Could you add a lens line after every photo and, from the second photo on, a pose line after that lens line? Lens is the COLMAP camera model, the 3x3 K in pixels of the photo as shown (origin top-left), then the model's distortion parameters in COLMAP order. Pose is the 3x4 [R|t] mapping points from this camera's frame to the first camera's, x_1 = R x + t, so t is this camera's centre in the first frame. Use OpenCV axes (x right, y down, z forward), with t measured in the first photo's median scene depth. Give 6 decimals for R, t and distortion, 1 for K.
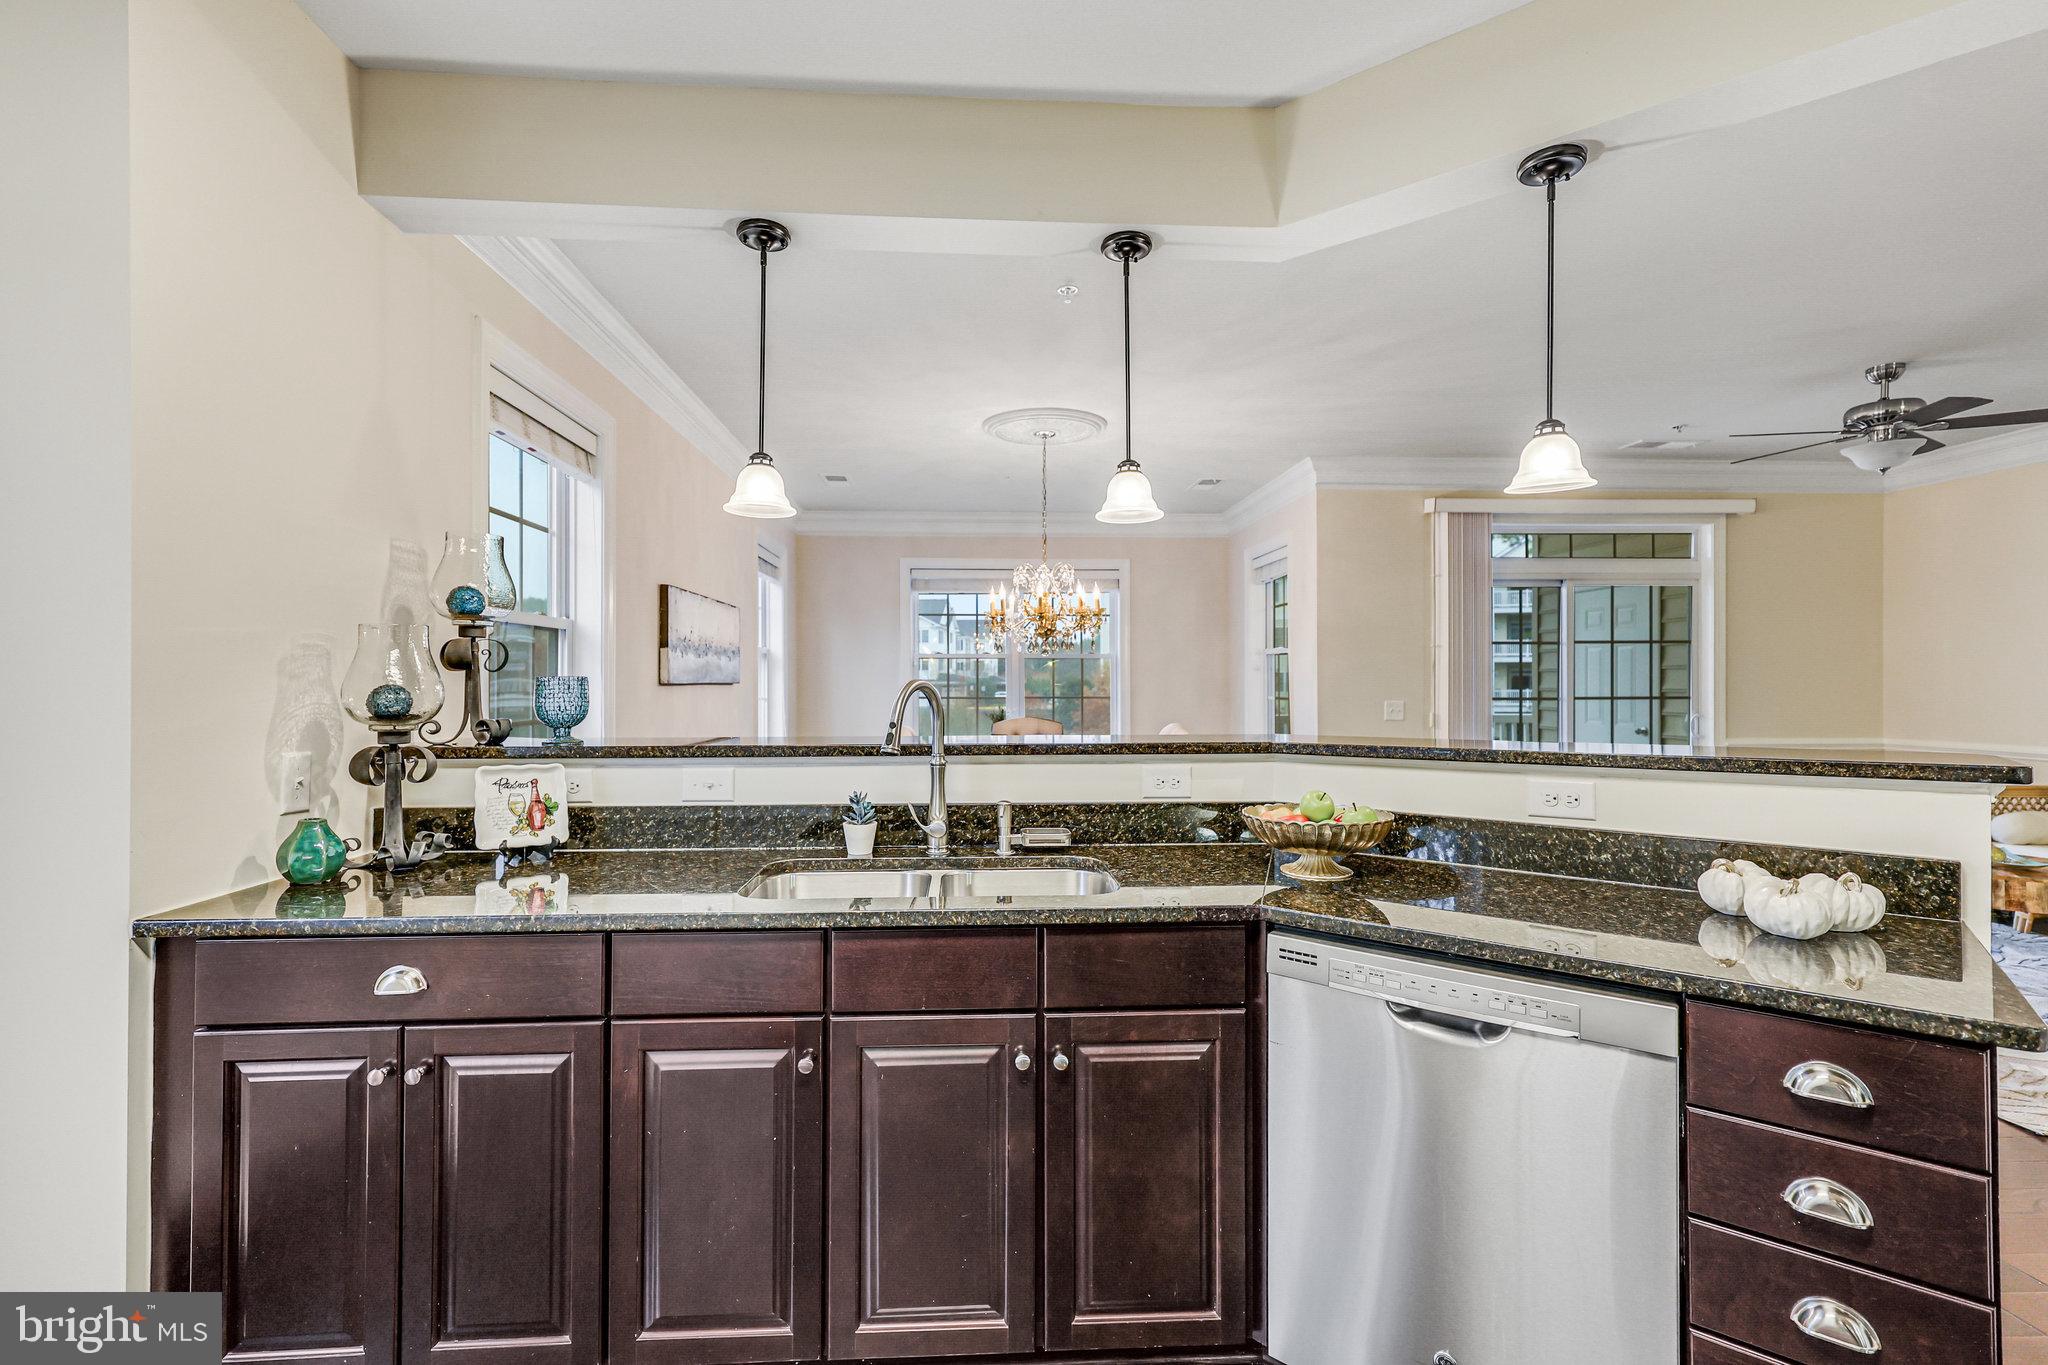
lens RADIAL K [[921.0, 0, 1024.0], [0, 921.0, 682.5], [0, 0, 1]] dist [0.012817, 0.000592]
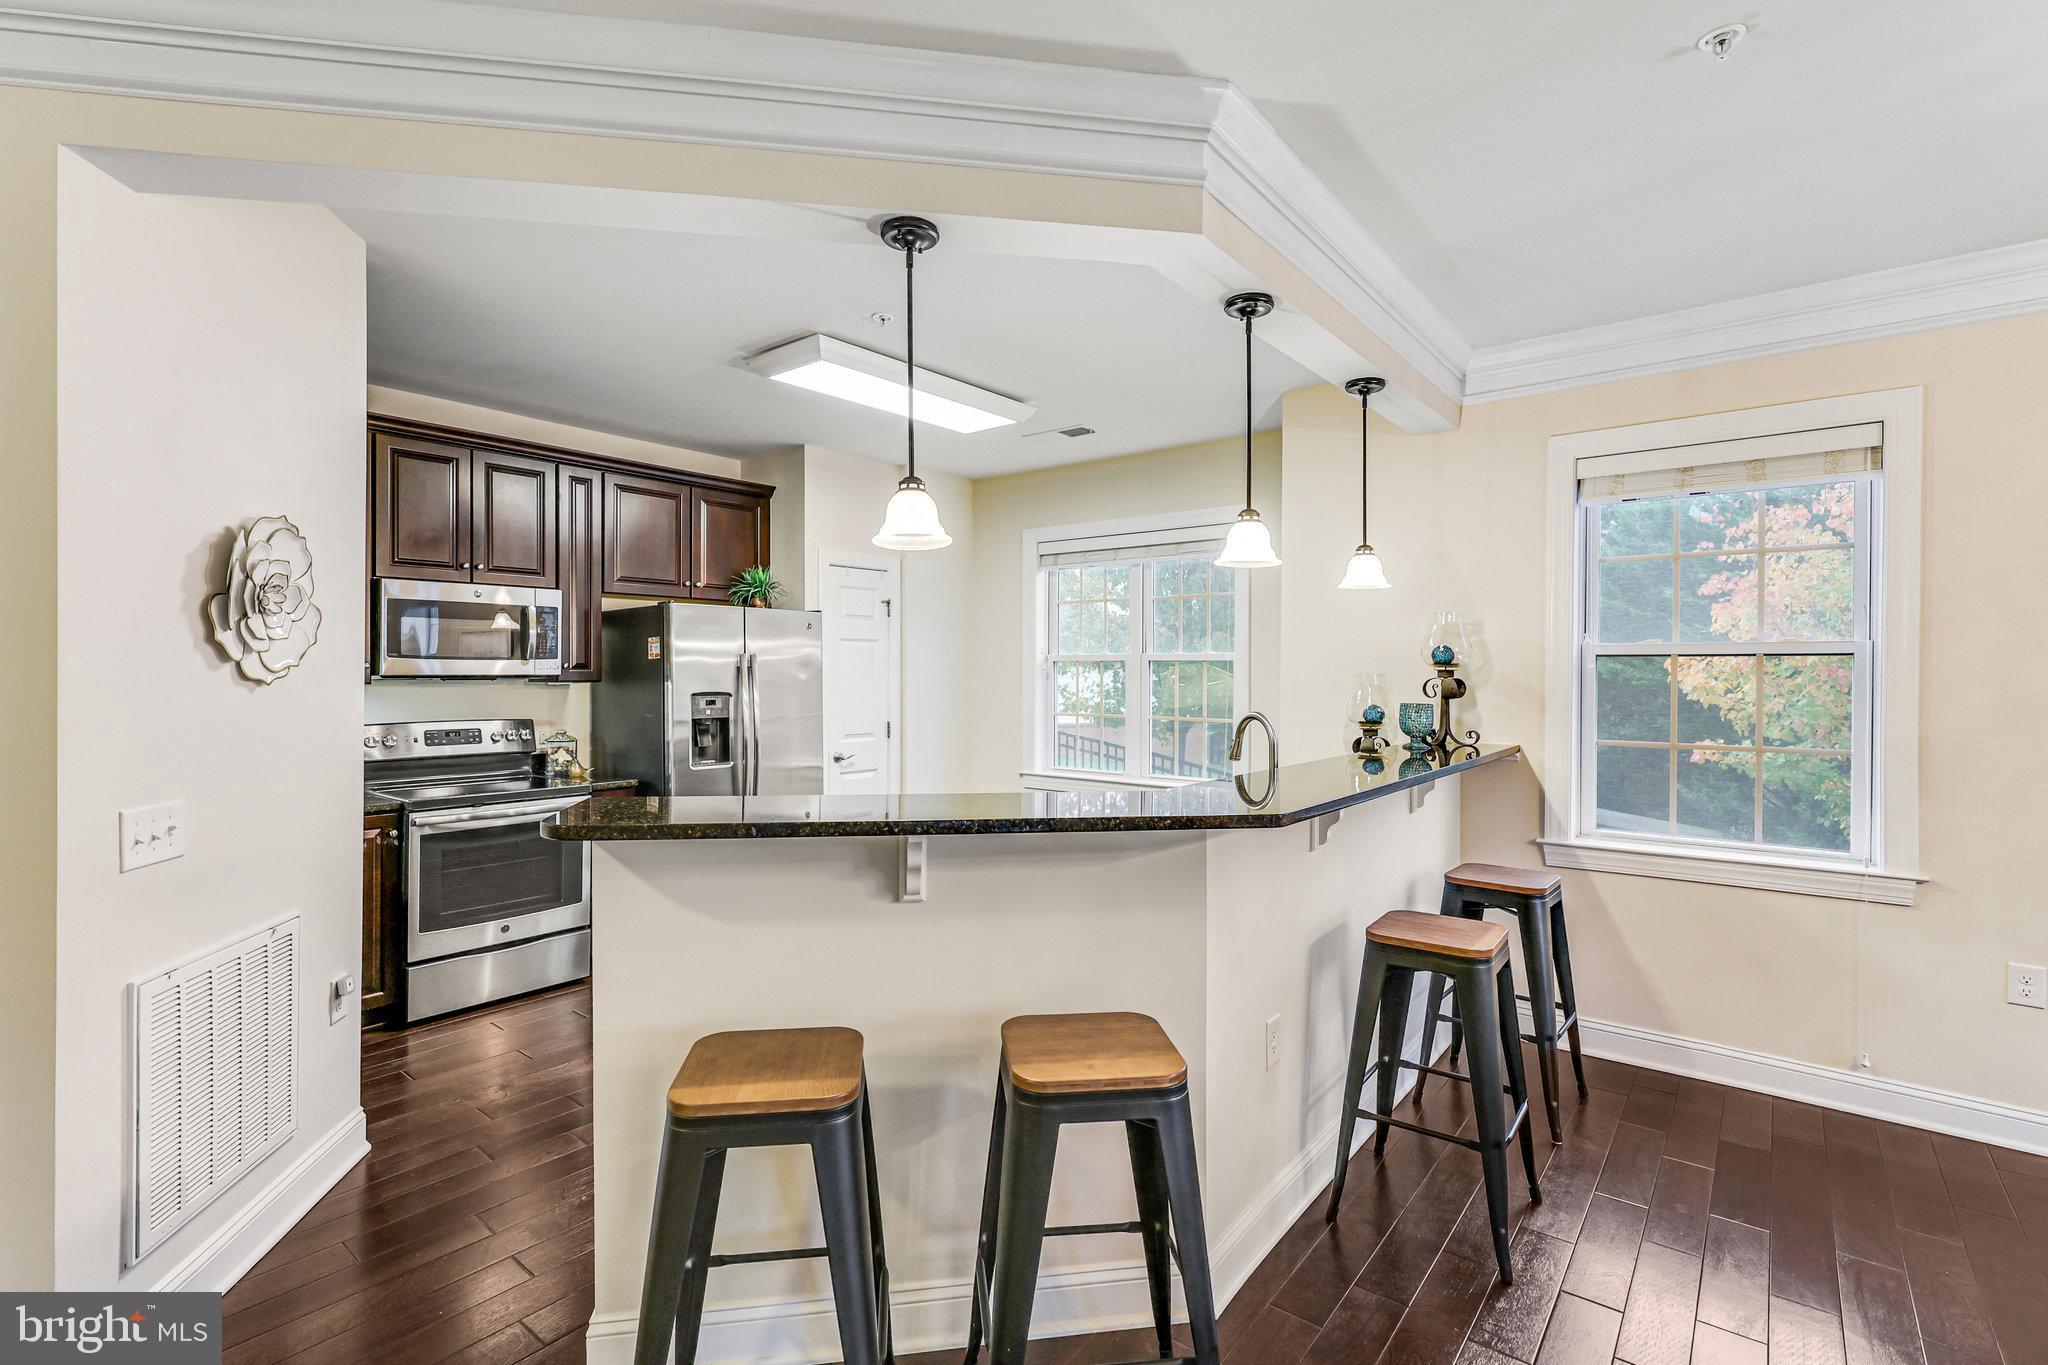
lens RADIAL K [[949.0, 0, 1025.0], [0, 949.0, 689.5], [0, 0, 1]] dist [-0.000270, -0.000320]
pose [[-0.661661, 0.014665, -0.749659, 1.165056], [-0.001264, 0.999785, 0.020674, -0.067003], [0.749802, 0.014626, -0.661501, 1.652849]]
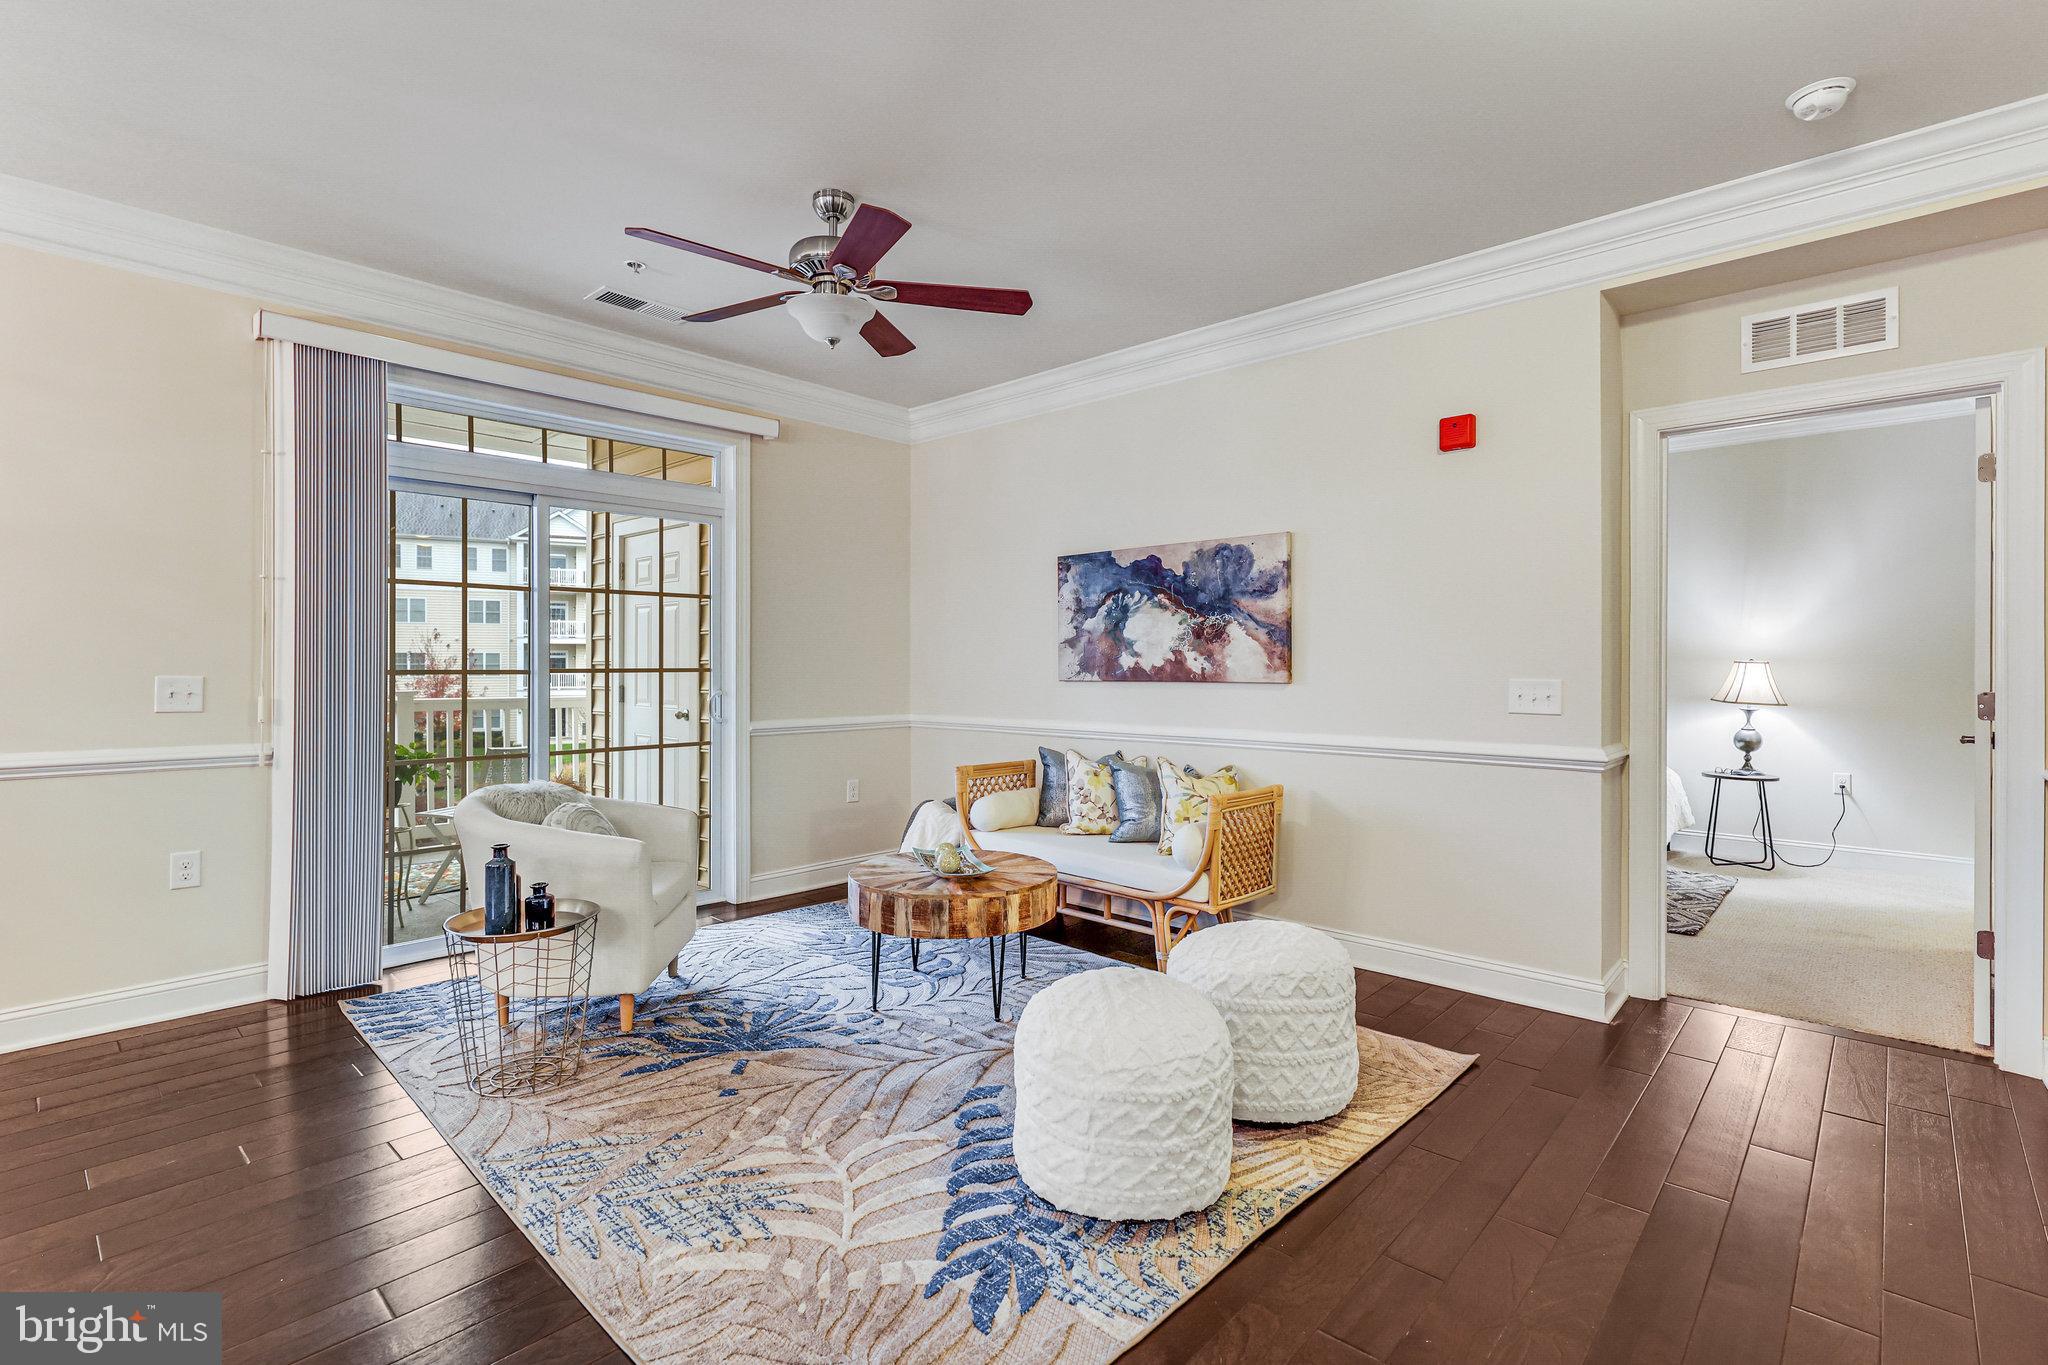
lens RADIAL K [[950.0, 0, 1027.5], [0, 950.0, 673.2], [0, 0, 1]] dist [-0.001449, -0.000234]
pose [[0.711605, -0.003151, 0.702572, 1.012783], [-0.001838, 0.999978, 0.006346, 0.038443], [-0.702577, -0.005808, 0.711584, 0.747585]]
